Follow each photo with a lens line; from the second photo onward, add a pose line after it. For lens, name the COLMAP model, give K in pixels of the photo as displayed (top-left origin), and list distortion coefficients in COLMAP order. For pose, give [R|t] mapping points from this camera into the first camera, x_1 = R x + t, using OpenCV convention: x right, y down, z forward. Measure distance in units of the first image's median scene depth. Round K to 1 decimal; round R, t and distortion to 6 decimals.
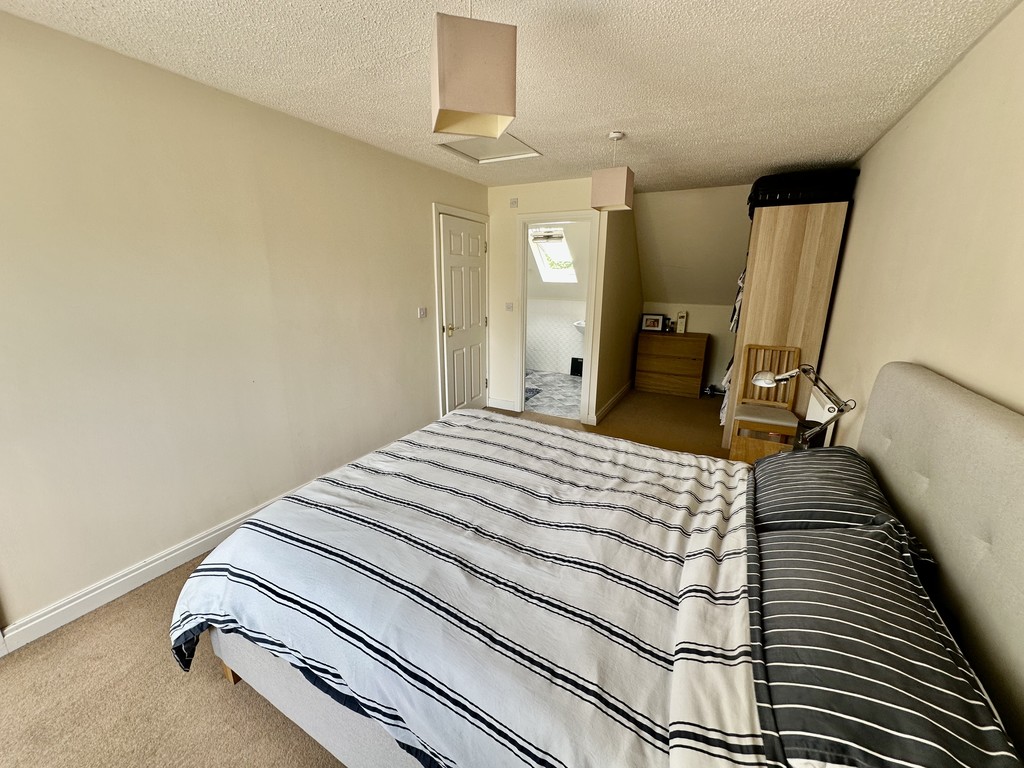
lens RADIAL K [[408.4, 0, 510.4], [0, 408.4, 382.4], [0, 0, 1]] dist [-0.002085, 0.000200]
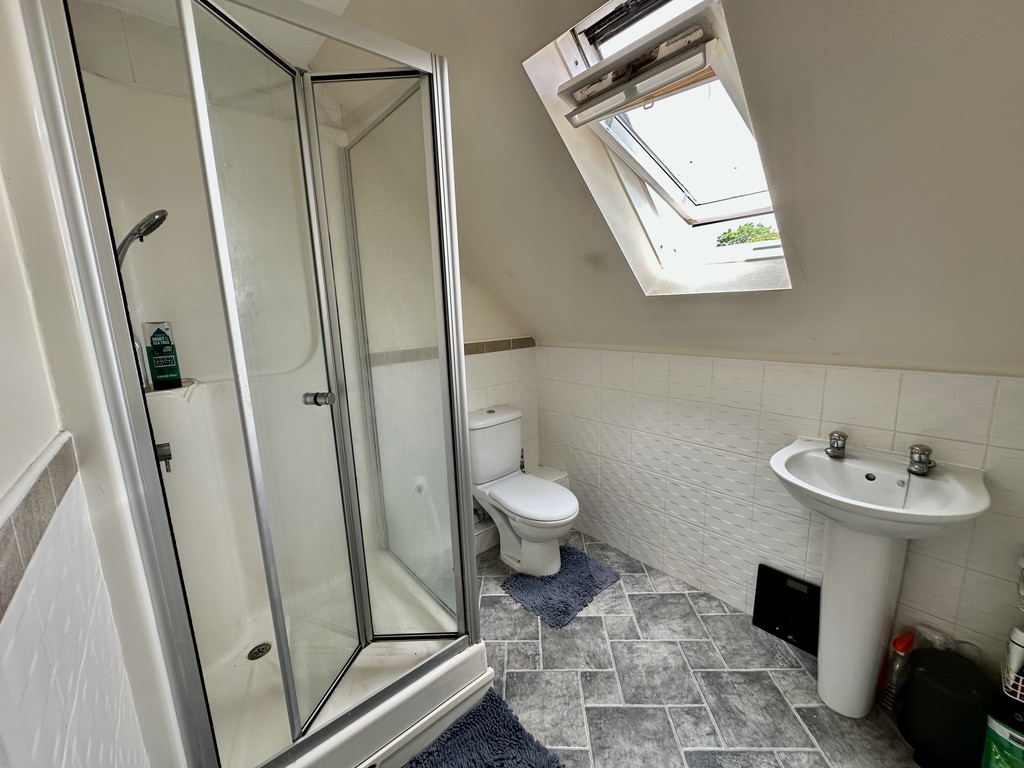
lens RADIAL K [[408.4, 0, 510.4], [0, 408.4, 382.4], [0, 0, 1]] dist [-0.002085, 0.000200]
pose [[0.927843, 0.014683, -0.372683, 0.111634], [-0.038591, 0.997641, -0.056771, -0.184977], [0.370970, 0.067057, 0.926221, 0.786843]]
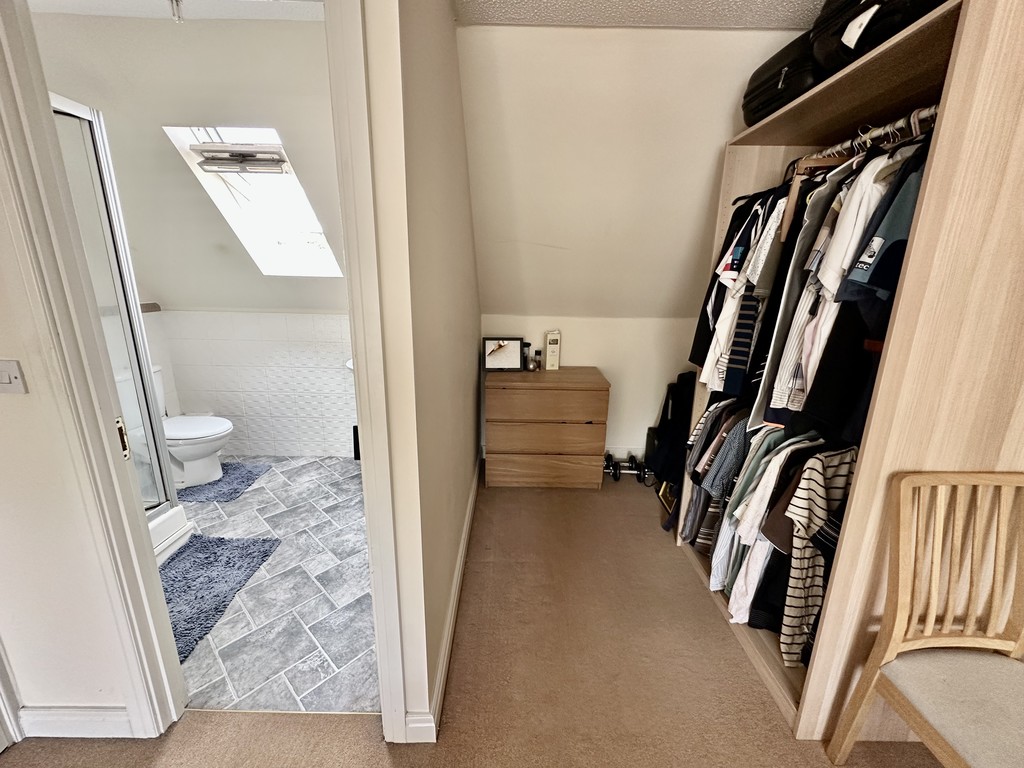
lens RADIAL K [[408.4, 0, 510.4], [0, 408.4, 382.4], [0, 0, 1]] dist [-0.002085, 0.000200]
pose [[0.882819, -0.112146, 0.456130, 0.113937], [0.107933, 0.993529, 0.035374, -0.128728], [-0.457145, 0.018003, 0.889210, 0.534789]]
